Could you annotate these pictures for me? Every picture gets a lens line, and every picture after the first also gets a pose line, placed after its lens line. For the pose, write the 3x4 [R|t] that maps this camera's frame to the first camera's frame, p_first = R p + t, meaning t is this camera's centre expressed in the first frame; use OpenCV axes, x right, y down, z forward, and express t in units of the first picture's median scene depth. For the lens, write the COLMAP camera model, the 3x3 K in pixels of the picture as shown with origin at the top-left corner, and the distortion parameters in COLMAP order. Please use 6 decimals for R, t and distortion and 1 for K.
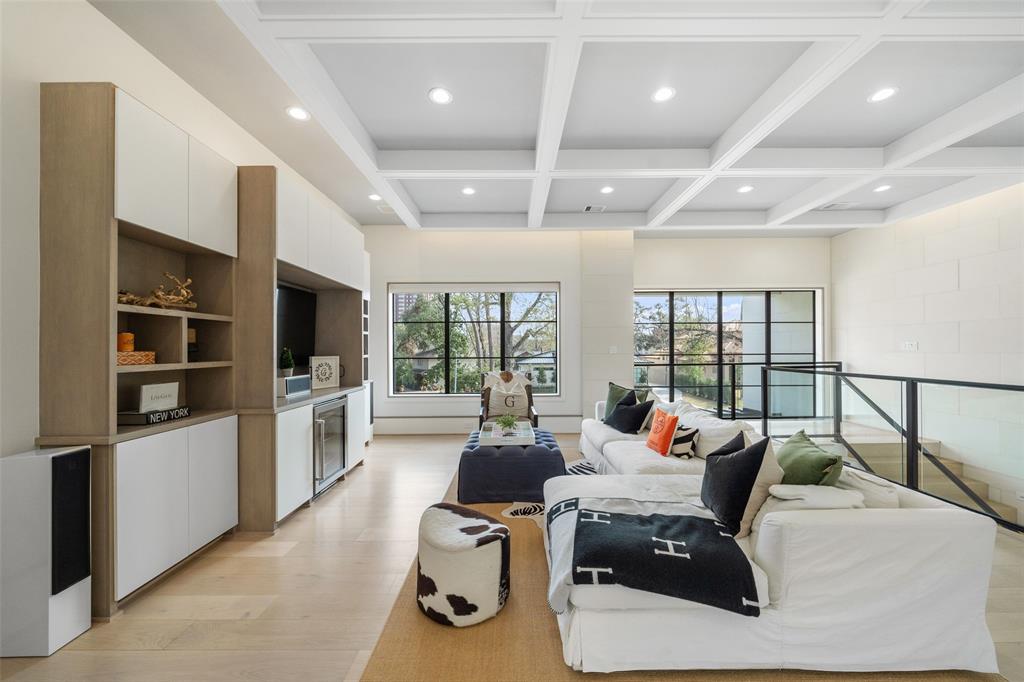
lens RADIAL K [[372.1, 0, 510.7], [0, 372.1, 342.7], [0, 0, 1]] dist [-0.000802, -0.000032]
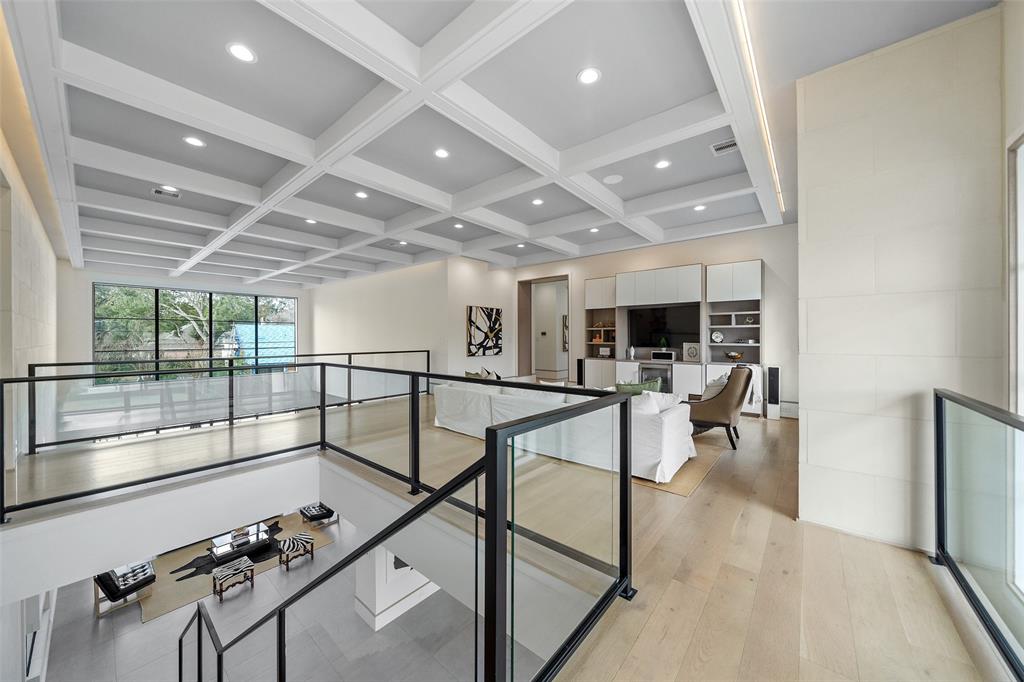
lens RADIAL K [[360.3, 0, 517.0], [0, 360.3, 343.4], [0, 0, 1]] dist [-0.000711, -0.000035]
pose [[-0.638202, 0.020191, -0.769604, 1.752804], [0.014275, 0.999795, 0.014392, 0.004545], [0.769736, -0.001801, -0.638359, 1.971853]]
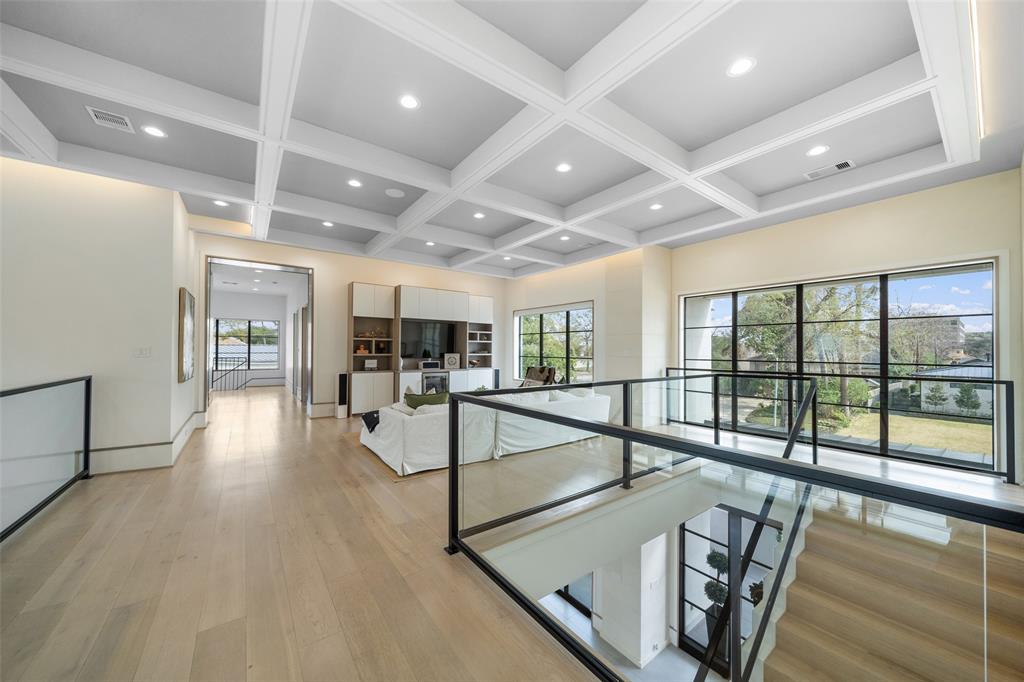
lens RADIAL K [[367.8, 0, 502.9], [0, 367.8, 345.5], [0, 0, 1]] dist [0.039255, -0.000005]
pose [[0.575898, 0.002690, -0.817517, 1.921910], [0.000523, 0.999993, 0.003659, -0.024052], [0.817521, -0.002535, 0.575893, 0.034194]]
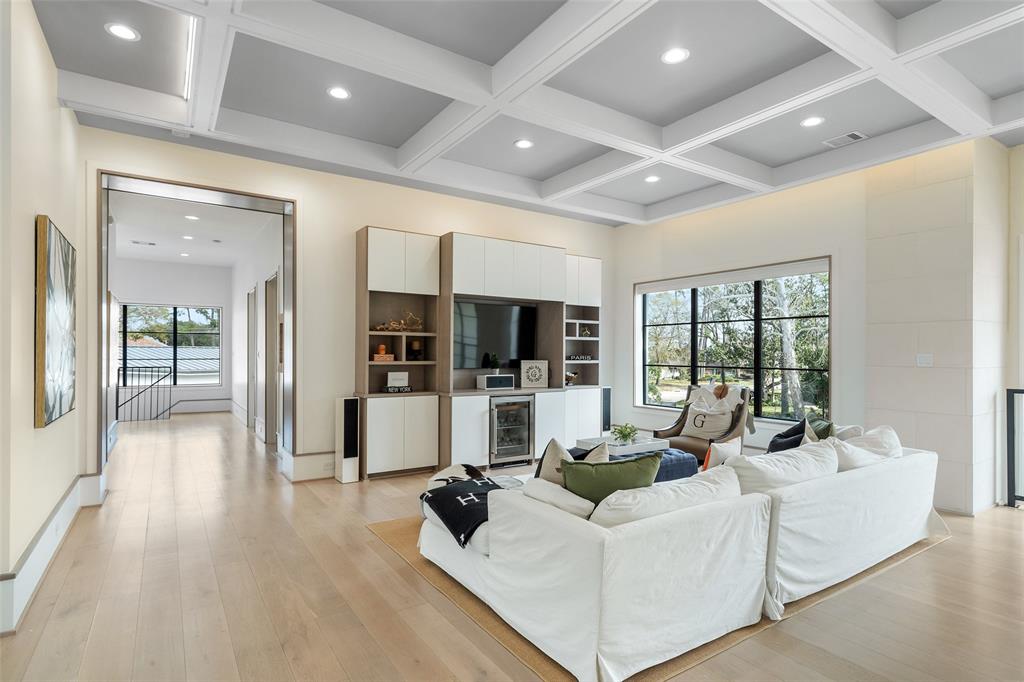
lens RADIAL K [[521.5, 0, 507.2], [0, 521.5, 351.8], [0, 0, 1]] dist [0.028648, 0.000166]
pose [[0.553103, 0.007716, -0.833077, 1.148210], [0.003287, 0.999929, 0.011444, -0.013288], [0.833106, -0.009068, 0.553038, 0.021921]]
